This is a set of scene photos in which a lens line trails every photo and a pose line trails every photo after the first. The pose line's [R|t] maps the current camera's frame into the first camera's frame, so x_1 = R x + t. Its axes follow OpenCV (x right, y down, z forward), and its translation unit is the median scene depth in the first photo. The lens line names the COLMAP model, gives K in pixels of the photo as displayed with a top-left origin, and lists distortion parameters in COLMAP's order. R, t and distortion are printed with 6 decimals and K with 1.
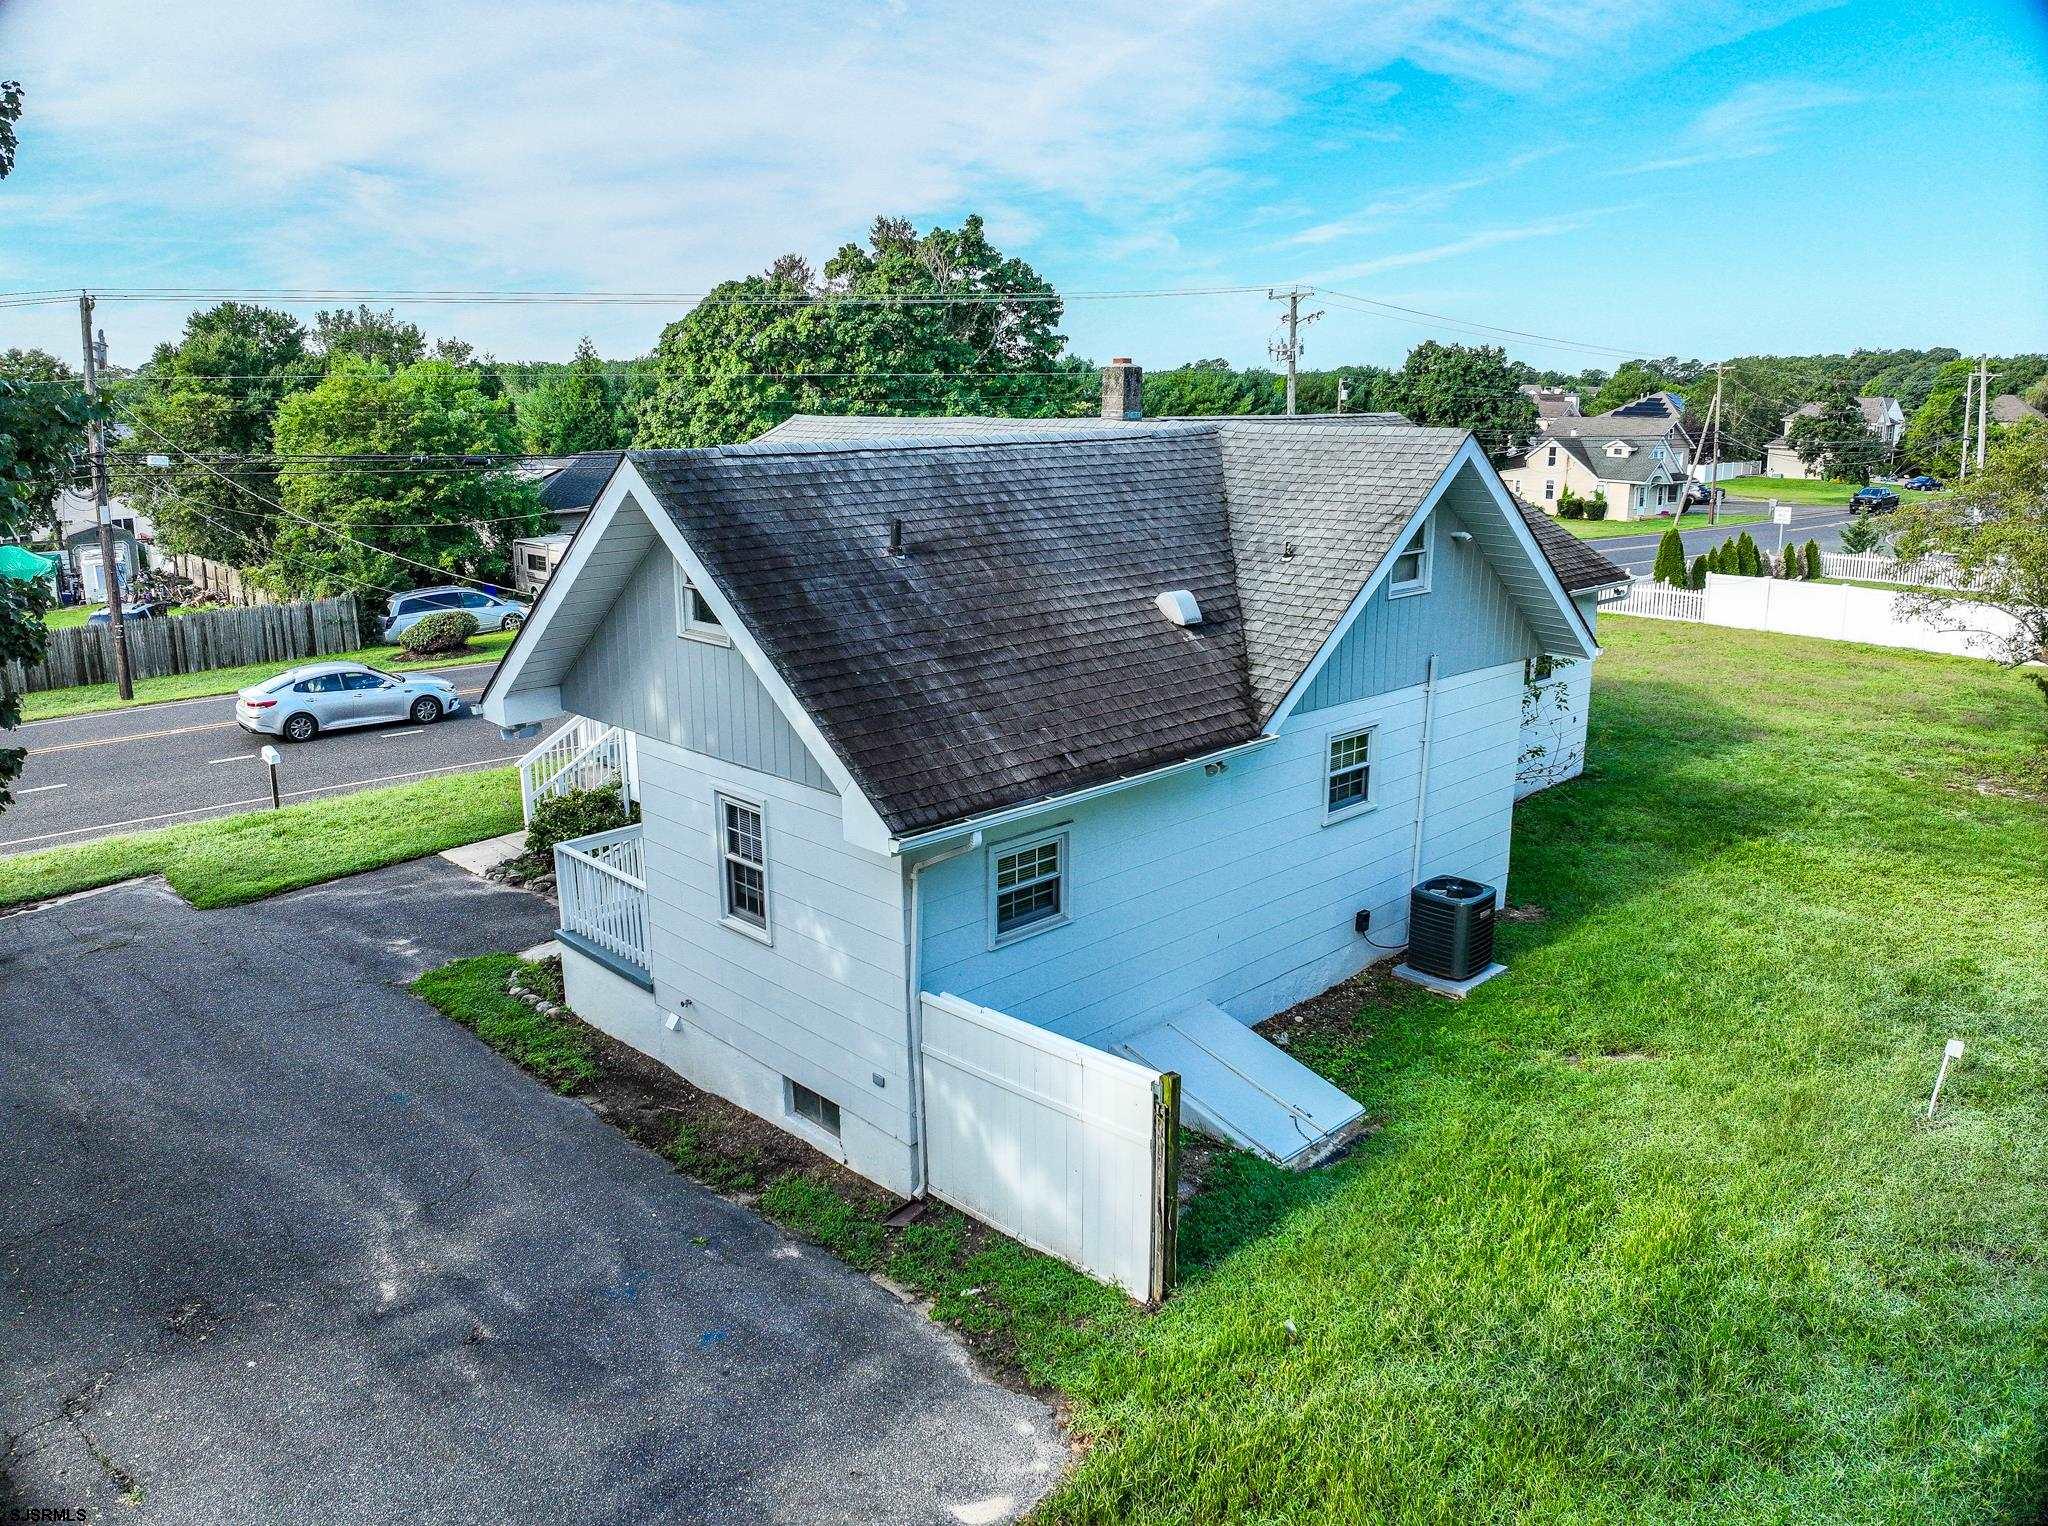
lens RADIAL K [[1473.1, 0, 1024.5], [0, 1473.1, 749.2], [0, 0, 1]] dist [-0.102680, -0.016695]
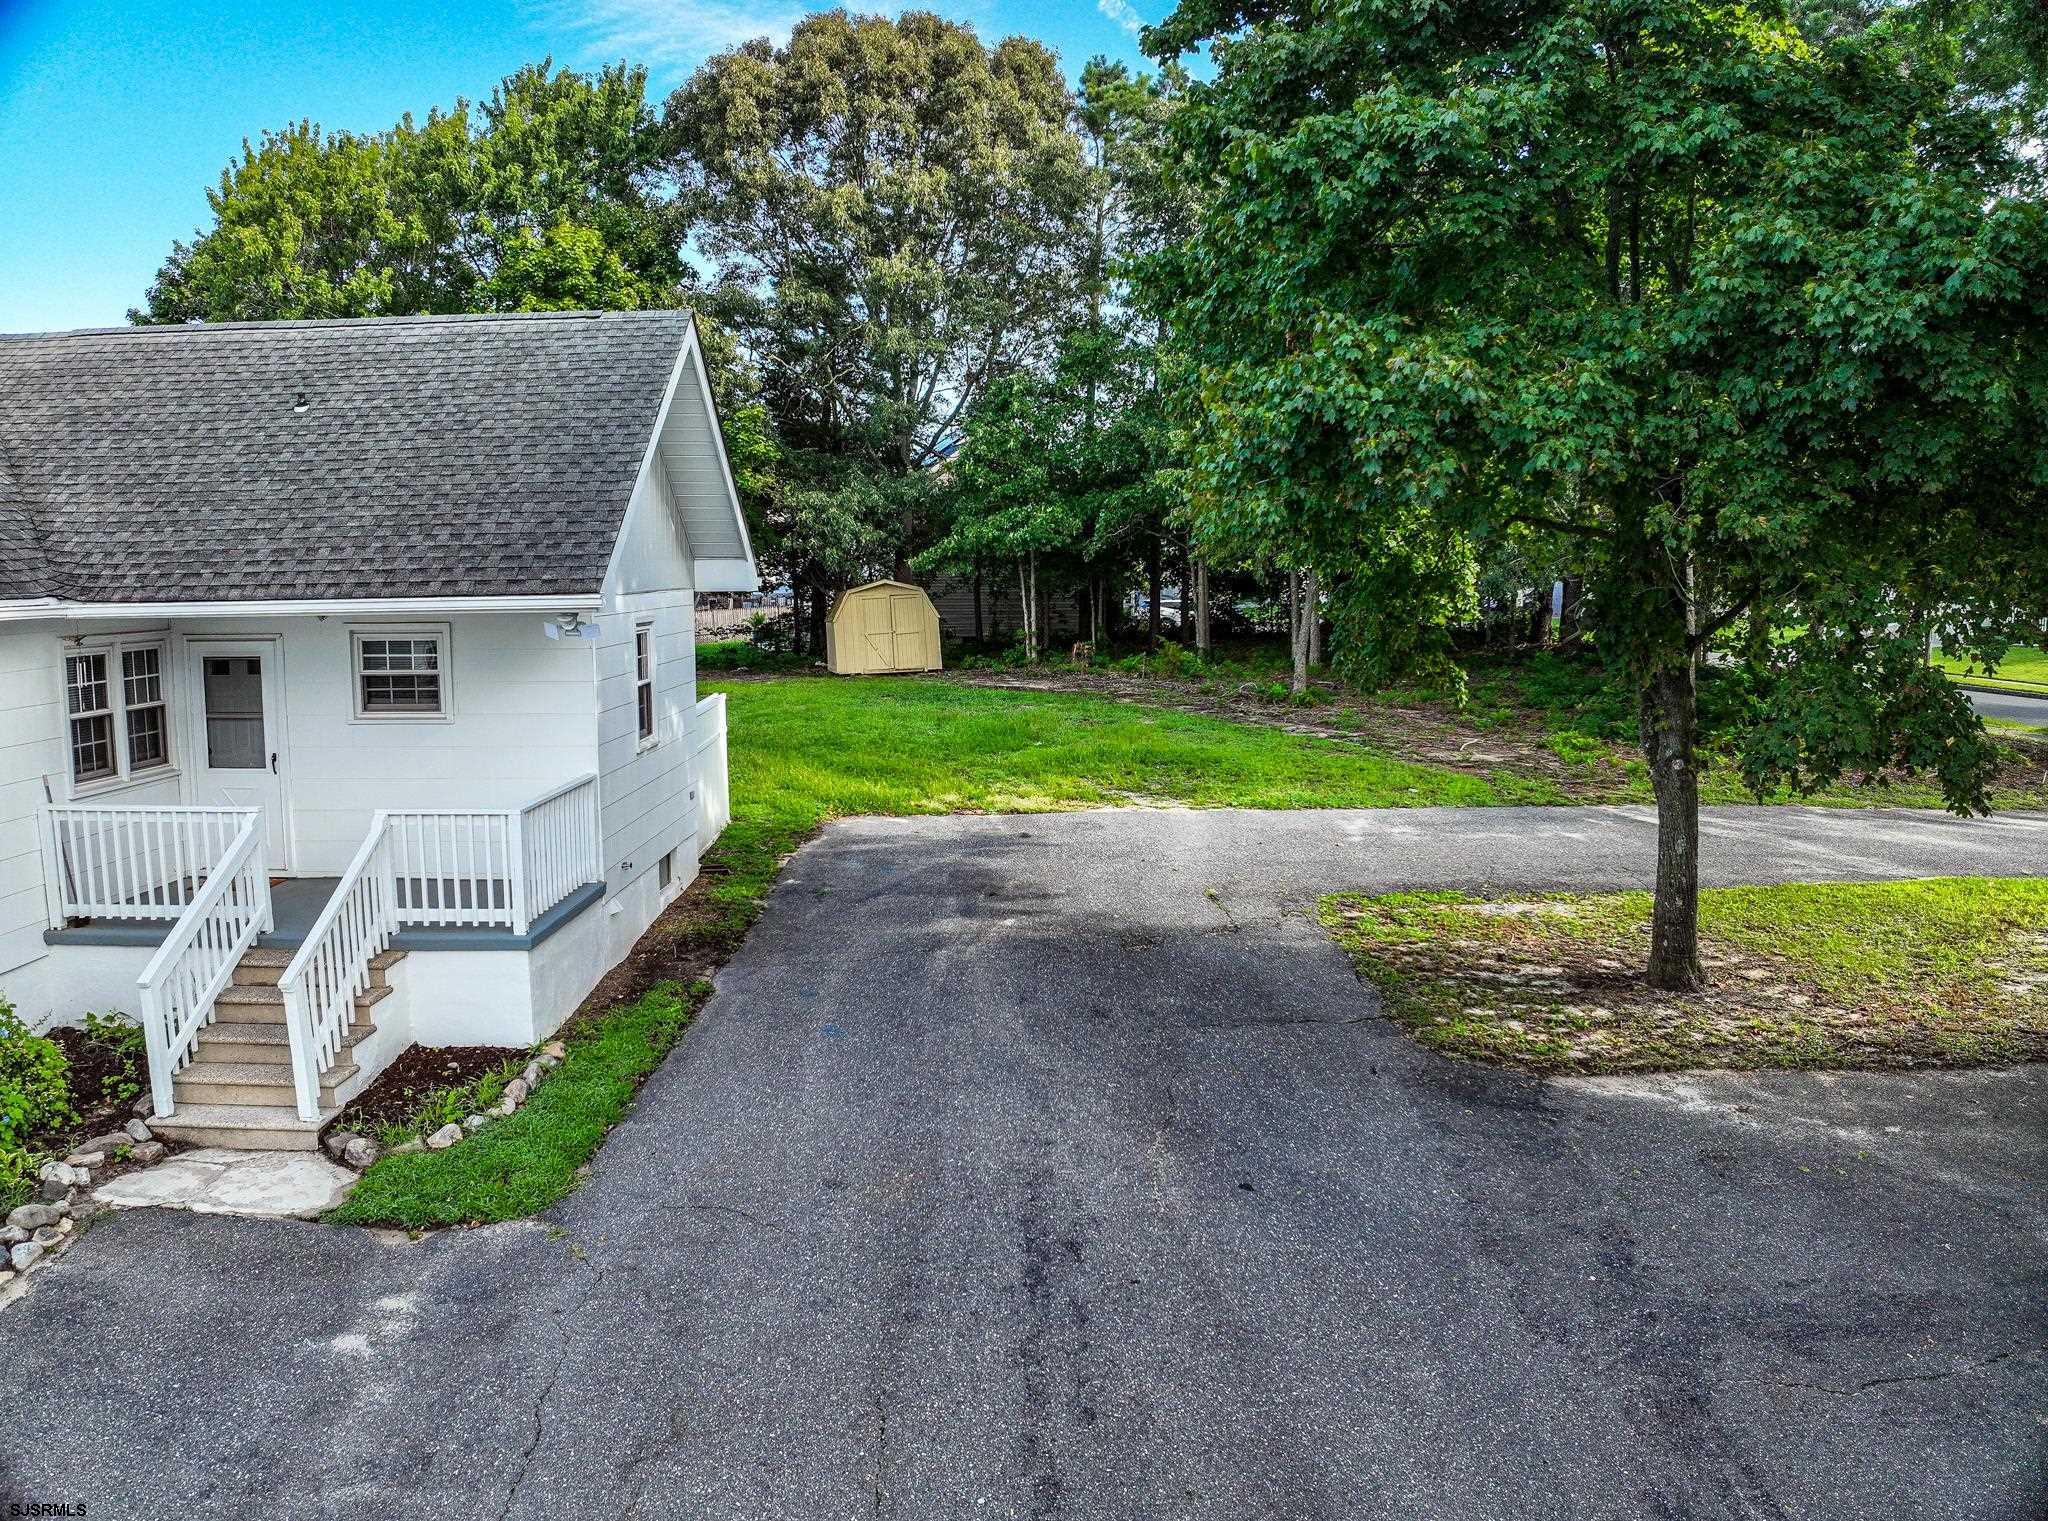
lens RADIAL K [[1478.3, 0, 1024.0], [0, 1478.3, 760.5], [0, 0, 1]] dist [-0.106062, -0.007656]
pose [[-0.708803, -0.086130, 0.700128, -0.726319], [0.176329, 0.939376, 0.294076, -0.089896], [-0.683012, 0.331894, -0.650646, 0.942021]]
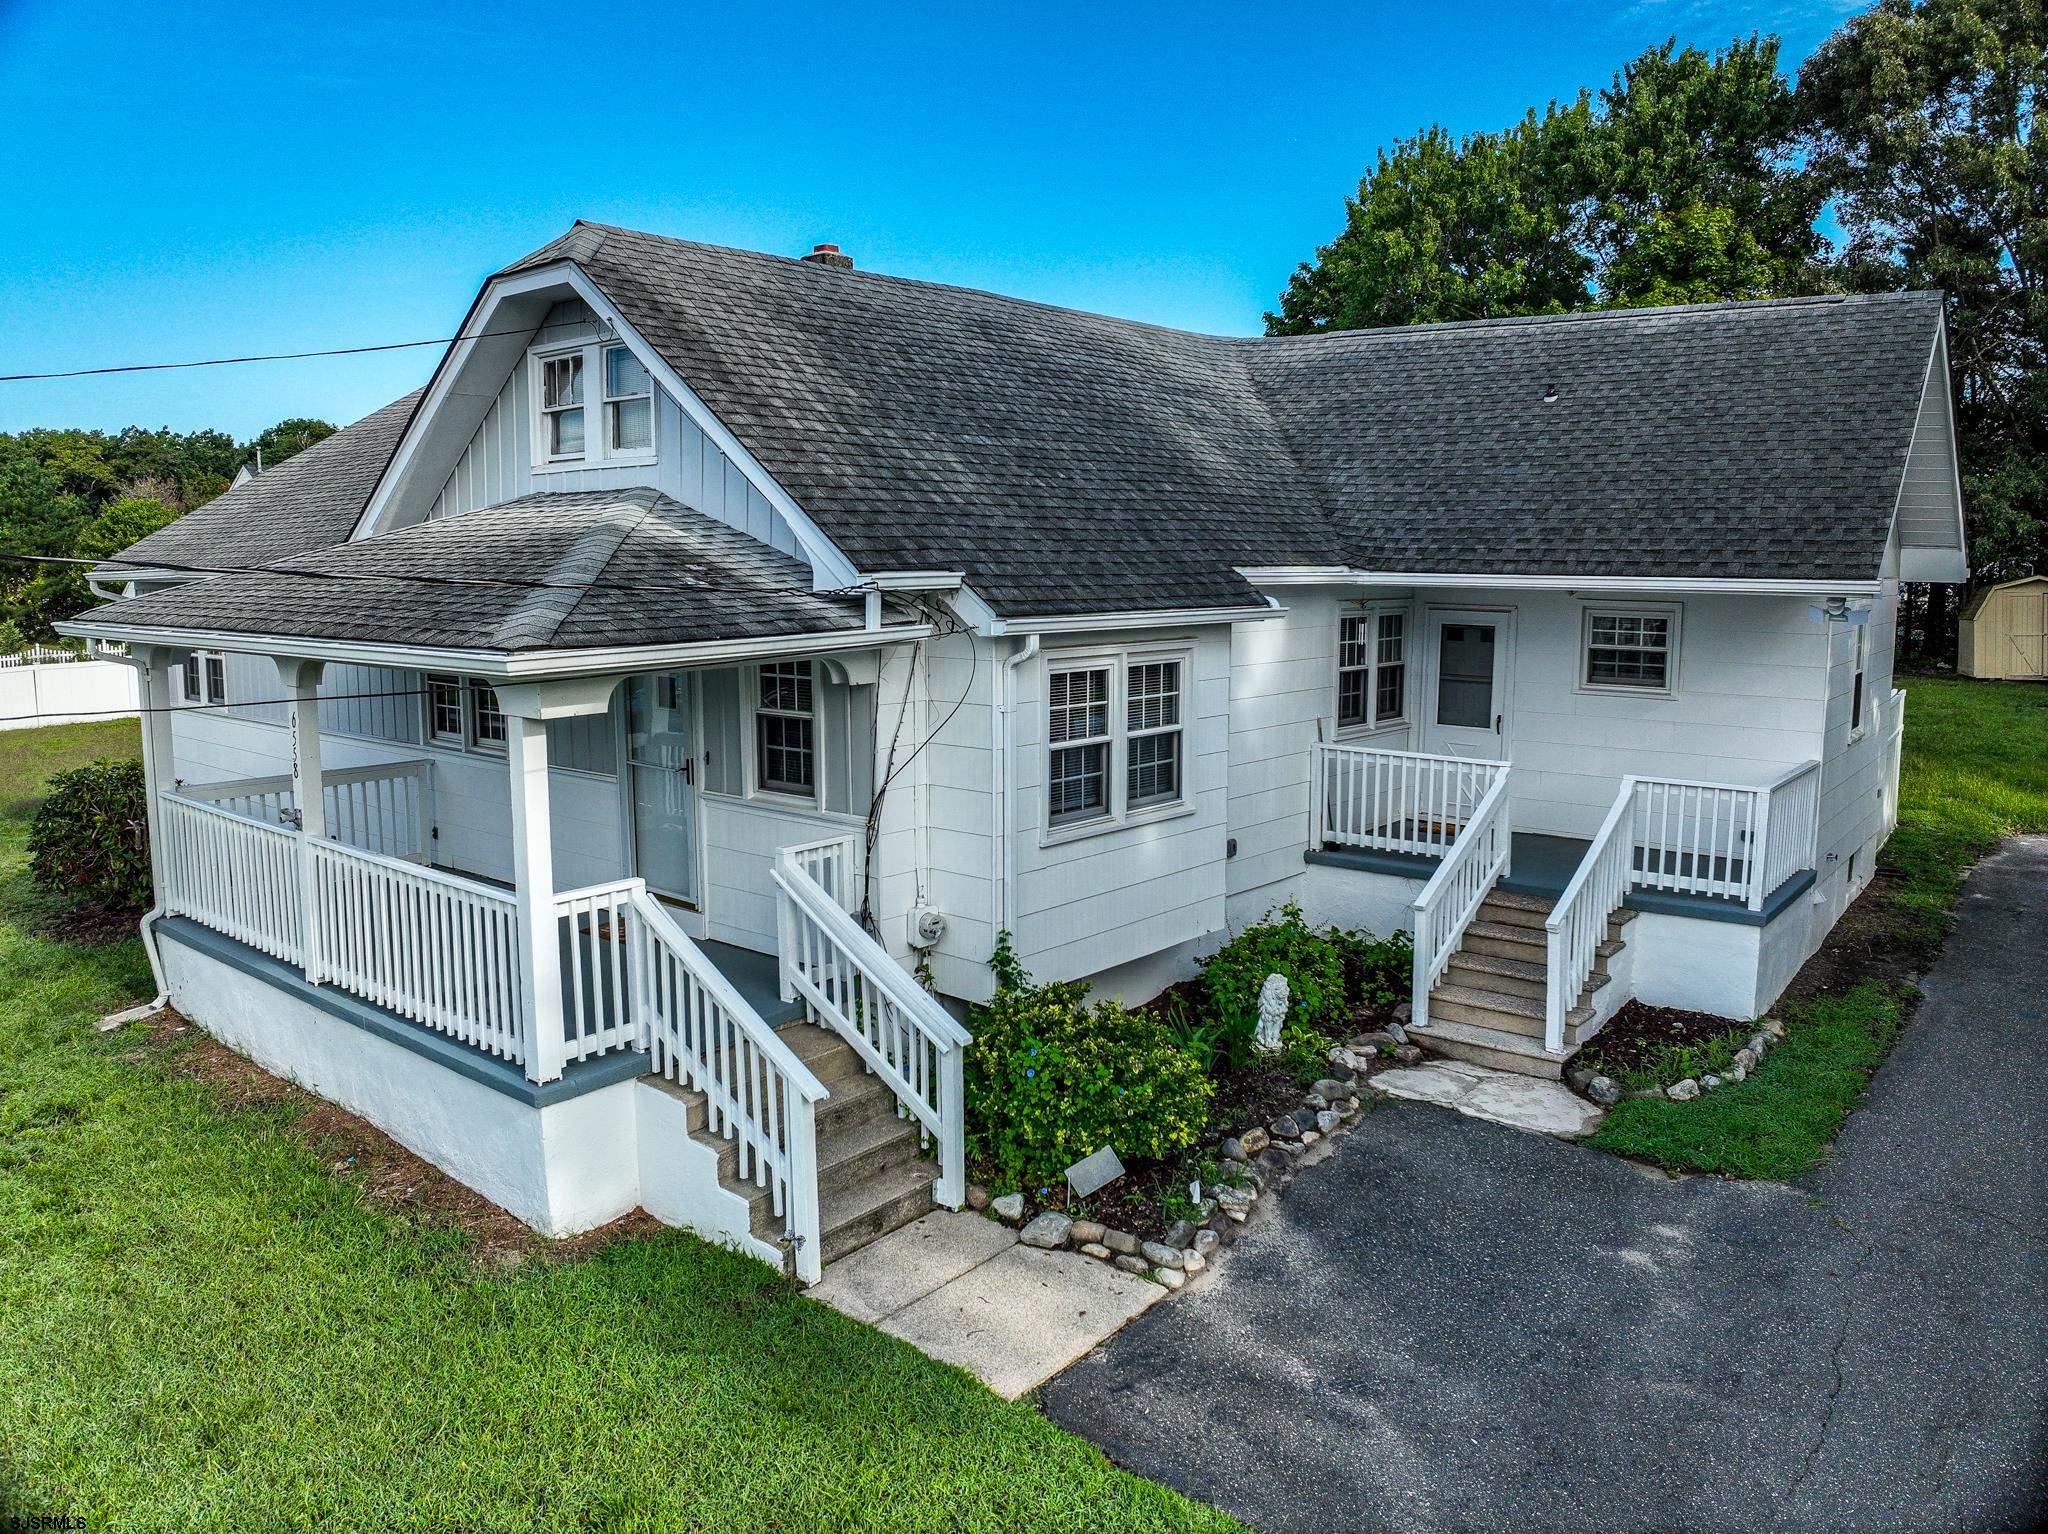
lens RADIAL K [[1473.1, 0, 1024.5], [0, 1473.1, 753.2], [0, 0, 1]] dist [-0.102680, -0.016695]
pose [[-0.104684, -0.130703, 0.985879, -0.718999], [0.242649, 0.958009, 0.152774, -0.109775], [-0.964449, 0.255216, -0.068573, 1.026059]]
